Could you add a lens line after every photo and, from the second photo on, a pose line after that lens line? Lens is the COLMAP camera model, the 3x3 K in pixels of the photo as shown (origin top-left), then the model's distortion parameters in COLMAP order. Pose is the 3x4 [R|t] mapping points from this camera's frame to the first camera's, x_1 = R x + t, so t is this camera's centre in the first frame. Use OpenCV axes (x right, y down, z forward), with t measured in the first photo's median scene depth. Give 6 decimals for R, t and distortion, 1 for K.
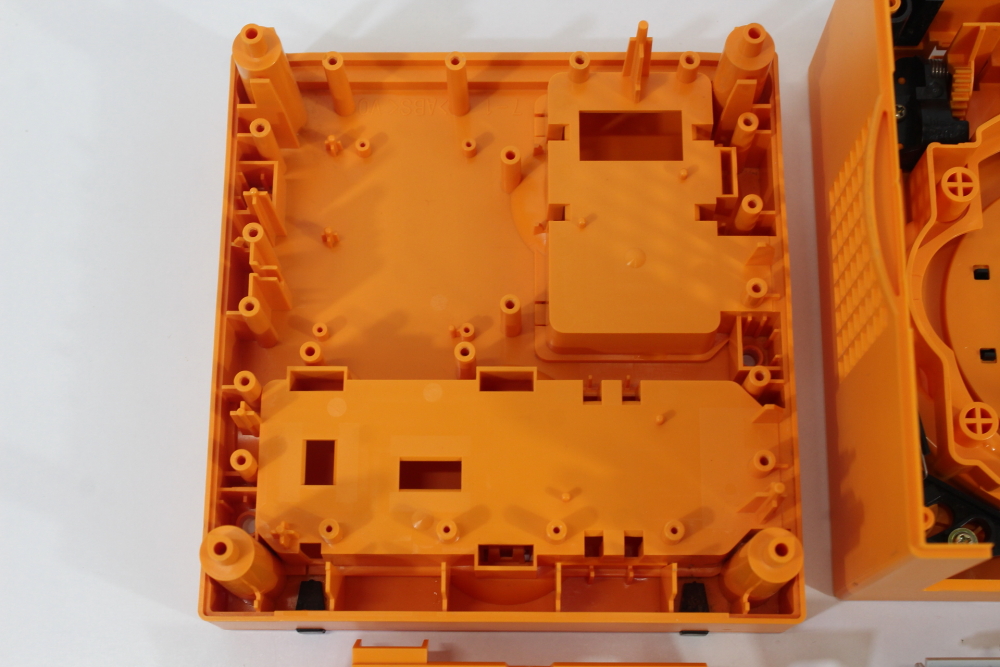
lens RADIAL K [[1646.8, 0, 500.0], [0, 1646.8, 333.5], [0, 0, 1]] dist [0.000276, 0.007806]
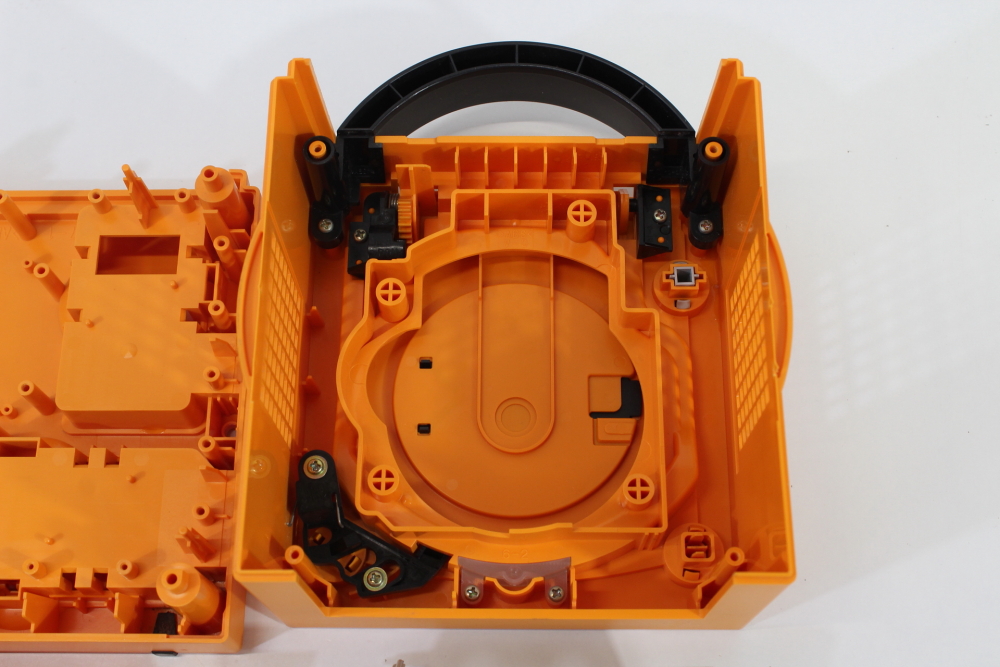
lens RADIAL K [[1324.3, 0, 500.0], [0, 1324.3, 333.5], [0, 0, 1]] dist [-0.042532, -0.076500]
pose [[0.999922, -0.003882, -0.011902, 0.374012], [0.003184, 0.998307, -0.058080, 0.000432], [0.012108, 0.058038, 0.998241, -0.008269]]
